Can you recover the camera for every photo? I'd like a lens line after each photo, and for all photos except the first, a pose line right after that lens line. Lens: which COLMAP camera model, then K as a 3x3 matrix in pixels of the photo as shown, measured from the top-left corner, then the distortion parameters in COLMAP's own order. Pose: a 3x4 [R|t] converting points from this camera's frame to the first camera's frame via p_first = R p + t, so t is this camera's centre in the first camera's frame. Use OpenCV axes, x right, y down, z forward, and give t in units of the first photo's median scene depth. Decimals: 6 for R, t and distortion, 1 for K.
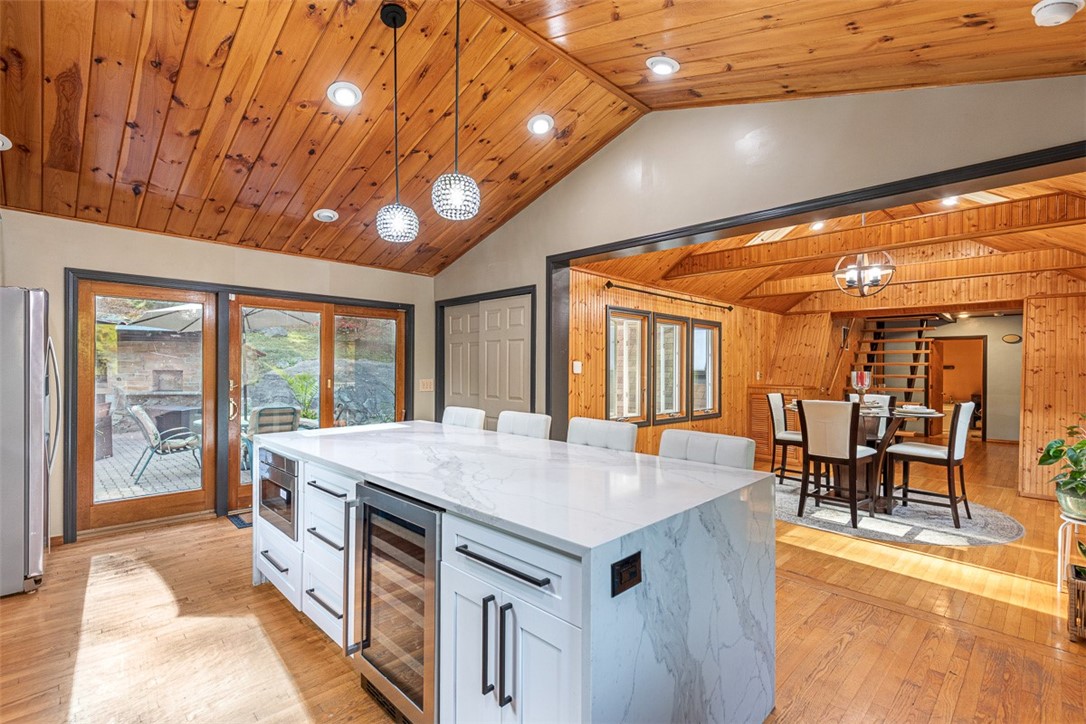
lens RADIAL K [[489.2, 0, 545.9], [0, 489.2, 367.1], [0, 0, 1]] dist [0.003060, 0.001013]
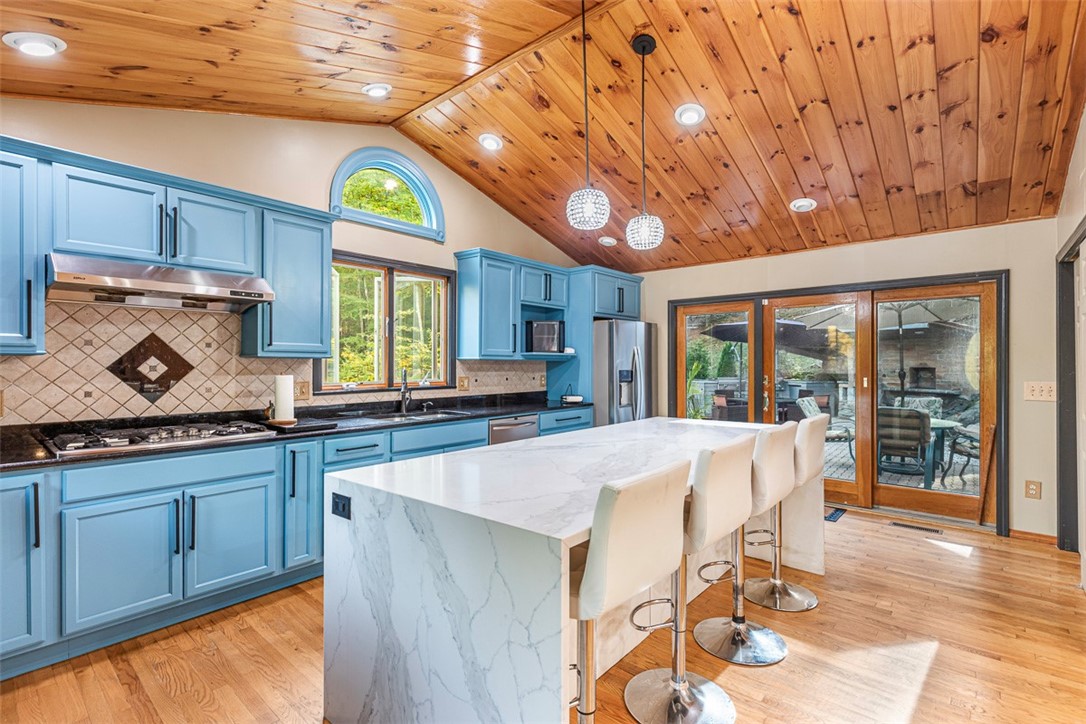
lens RADIAL K [[502.2, 0, 550.0], [0, 502.2, 363.2], [0, 0, 1]] dist [0.004787, 0.000298]
pose [[0.085513, -0.007772, -0.996307, 0.460843], [0.005365, 0.999959, -0.007340, 0.003309], [0.996323, -0.004717, 0.085551, 0.401762]]
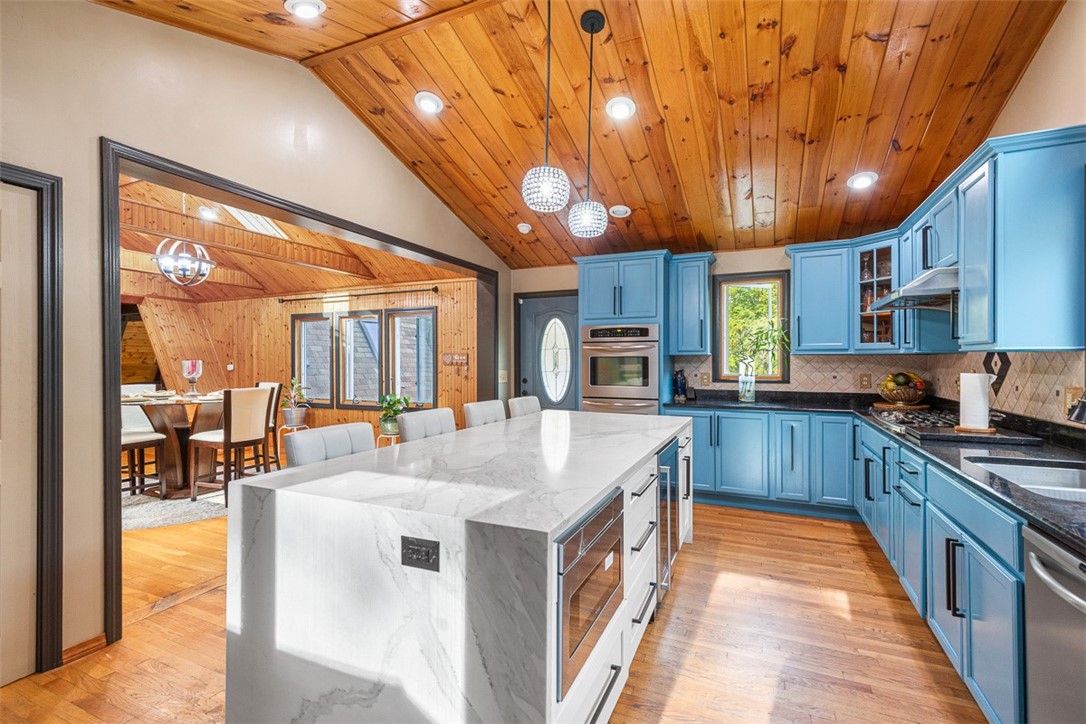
lens RADIAL K [[494.4, 0, 543.0], [0, 494.4, 362.0], [0, 0, 1]] dist [0.009468, 0.000097]
pose [[-0.362038, -0.011566, 0.932091, -0.643938], [-0.005518, 0.999932, 0.010265, -0.003627], [-0.932147, -0.001427, -0.362078, 0.765750]]
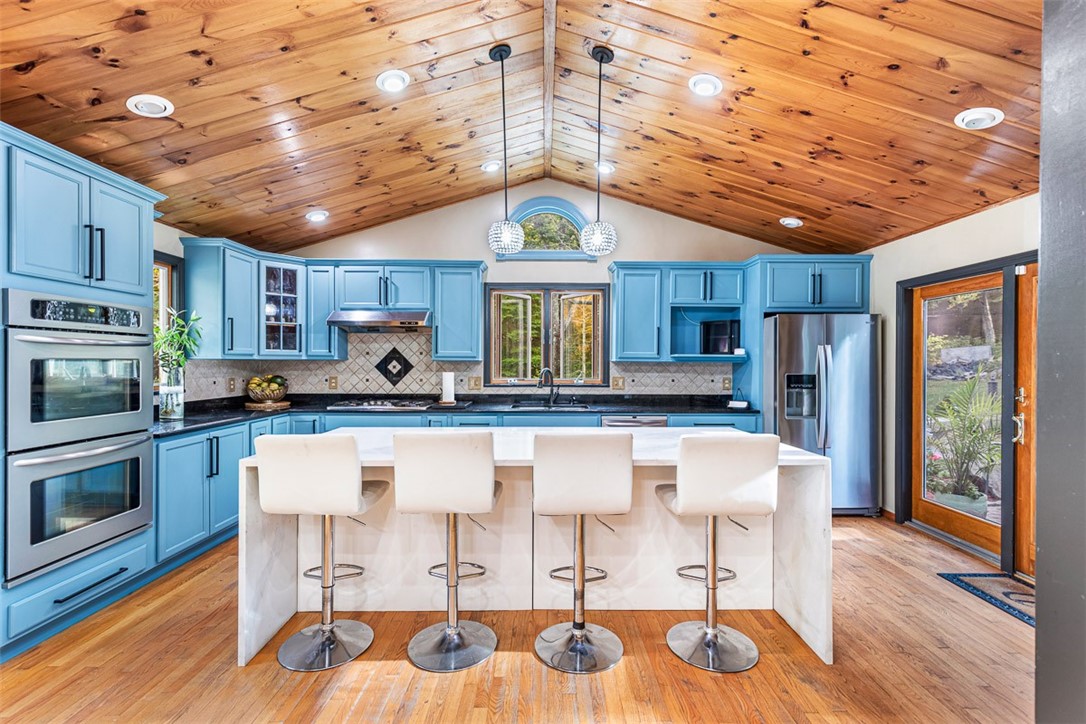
lens RADIAL K [[489.2, 0, 545.9], [0, 489.2, 367.1], [0, 0, 1]] dist [0.003060, 0.001013]
pose [[-0.692486, -0.002908, -0.721425, 0.340592], [-0.005118, 0.999987, 0.000881, -0.000238], [0.721413, 0.004303, -0.692492, 0.982772]]
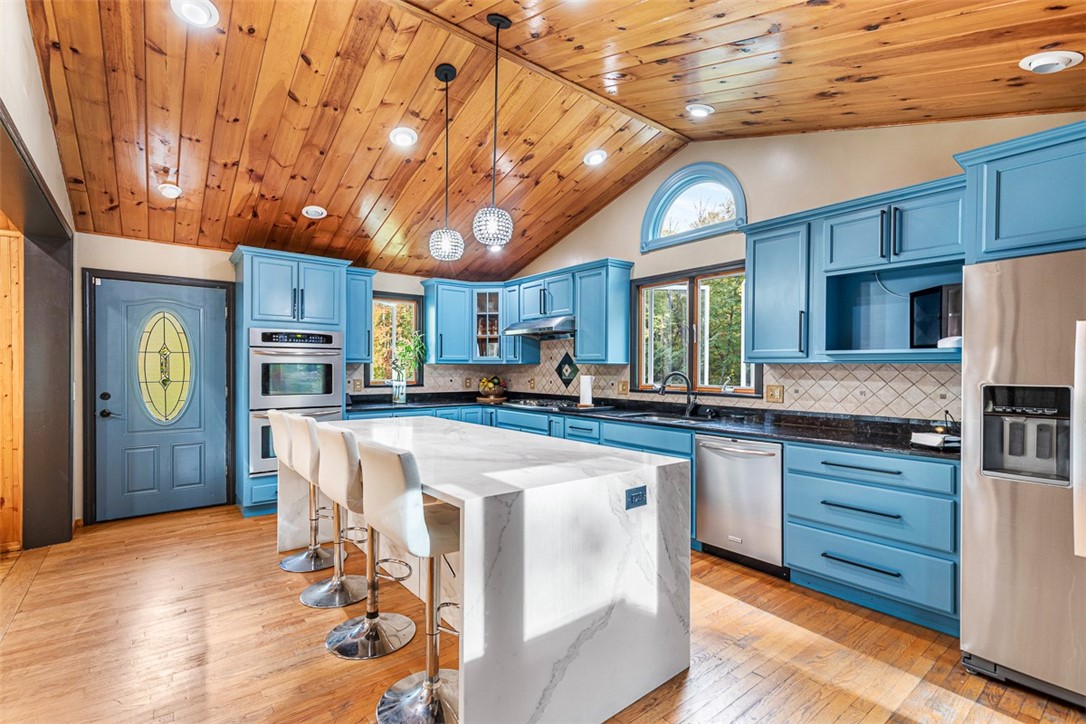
lens RADIAL K [[492.3, 0, 544.9], [0, 492.3, 372.3], [0, 0, 1]] dist [0.003556, 0.000105]
pose [[-0.994776, -0.011975, 0.101376, -0.304670], [-0.011572, 0.999923, 0.004557, 0.002197], [-0.101423, 0.003360, -0.994838, 1.170632]]
